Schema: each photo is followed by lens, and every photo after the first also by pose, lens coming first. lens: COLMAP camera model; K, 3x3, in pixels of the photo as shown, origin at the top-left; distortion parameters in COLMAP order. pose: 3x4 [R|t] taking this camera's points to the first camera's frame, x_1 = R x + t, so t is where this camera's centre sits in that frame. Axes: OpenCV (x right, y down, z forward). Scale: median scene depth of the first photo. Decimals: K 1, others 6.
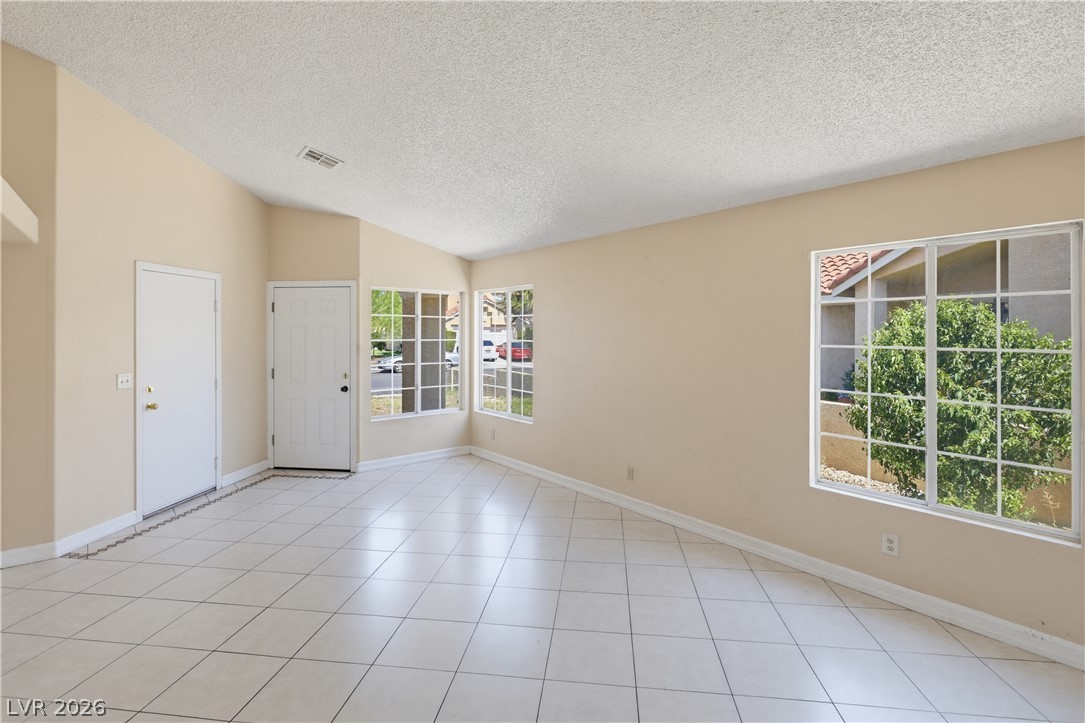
lens RADIAL K [[517.1, 0, 538.2], [0, 517.1, 335.0], [0, 0, 1]] dist [-0.010854, 0.004134]
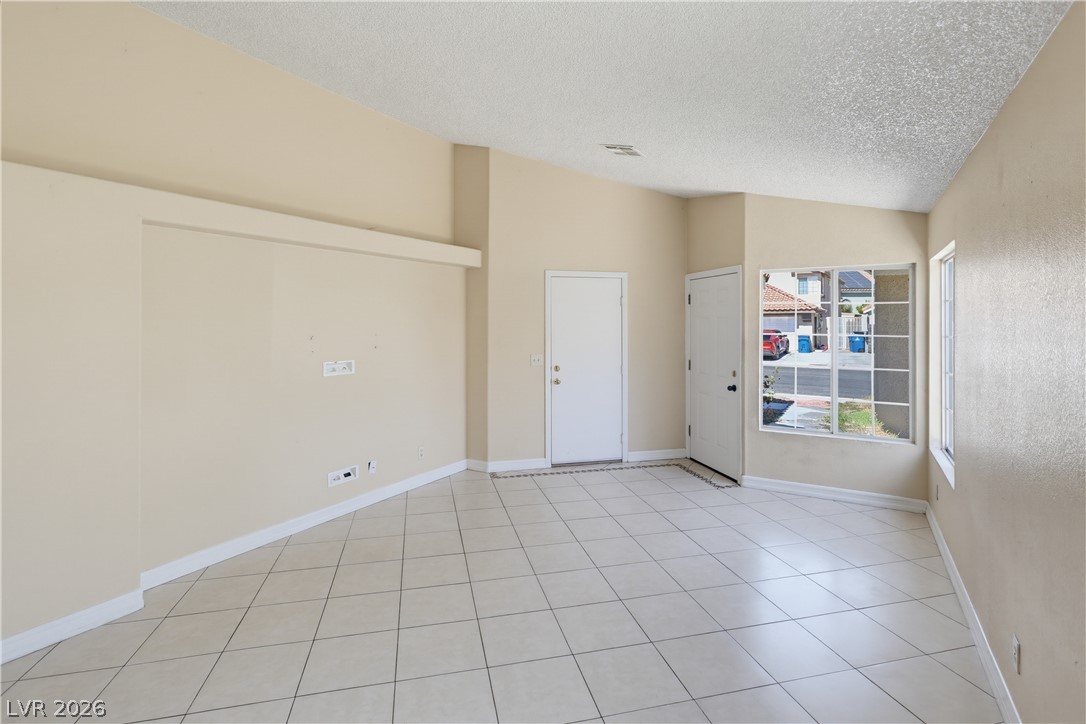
lens RADIAL K [[517.6, 0, 554.0], [0, 517.6, 325.3], [0, 0, 1]] dist [-0.010854, 0.004134]
pose [[0.363235, 0.002958, -0.931693, 0.343858], [-0.005106, 0.999986, 0.001184, -0.002767], [0.931683, 0.004328, 0.363245, 0.391712]]
